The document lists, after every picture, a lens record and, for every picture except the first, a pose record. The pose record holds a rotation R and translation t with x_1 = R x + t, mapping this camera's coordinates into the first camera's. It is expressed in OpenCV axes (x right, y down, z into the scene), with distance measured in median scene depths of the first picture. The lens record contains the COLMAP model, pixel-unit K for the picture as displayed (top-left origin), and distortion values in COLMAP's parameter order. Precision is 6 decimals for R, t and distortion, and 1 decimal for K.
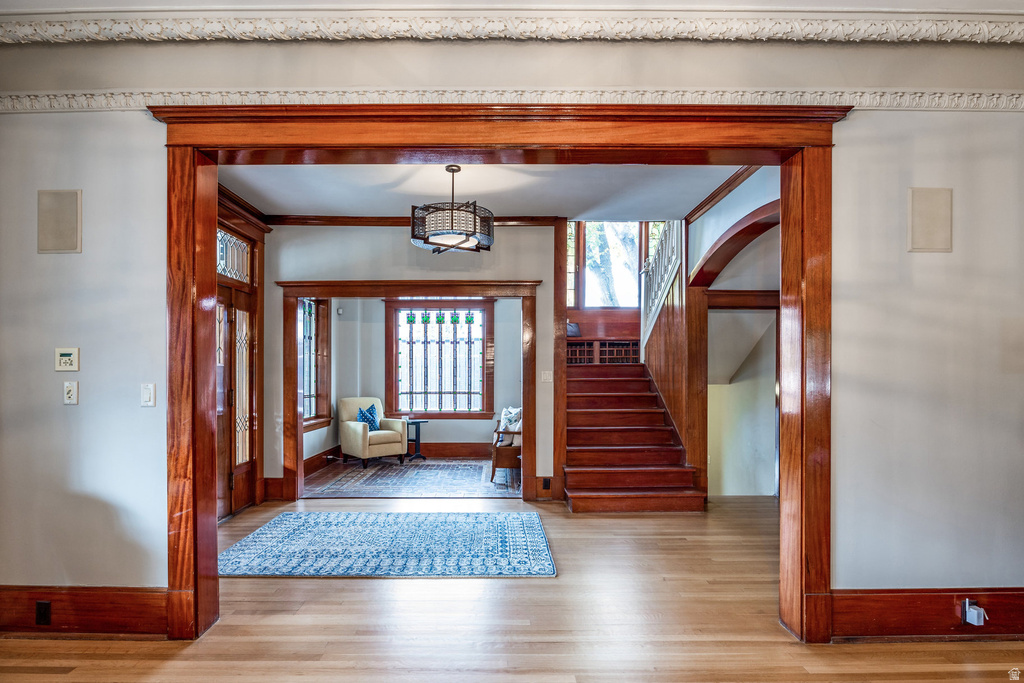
lens RADIAL K [[573.3, 0, 509.8], [0, 573.3, 367.9], [0, 0, 1]] dist [-0.000628, -0.000051]
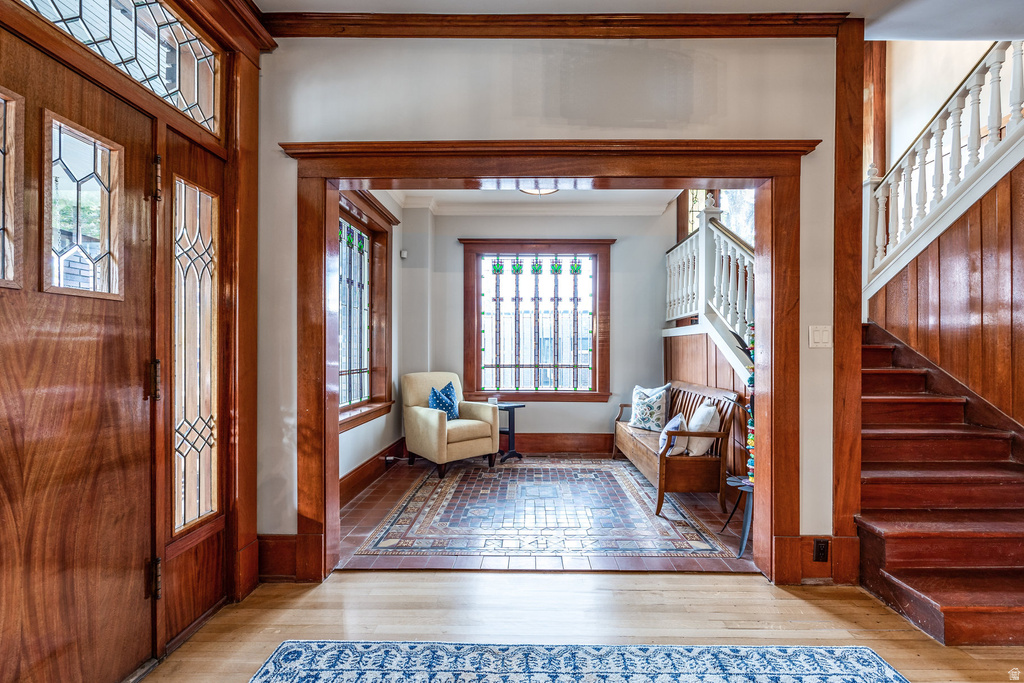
lens RADIAL K [[449.1, 0, 527.7], [0, 449.1, 347.6], [0, 0, 1]] dist [0.002180, 0.000184]
pose [[0.999970, 0.002660, -0.007325, -0.139959], [-0.002624, 0.999984, 0.004979, 0.017677], [0.007338, -0.004959, 0.999961, 0.447728]]
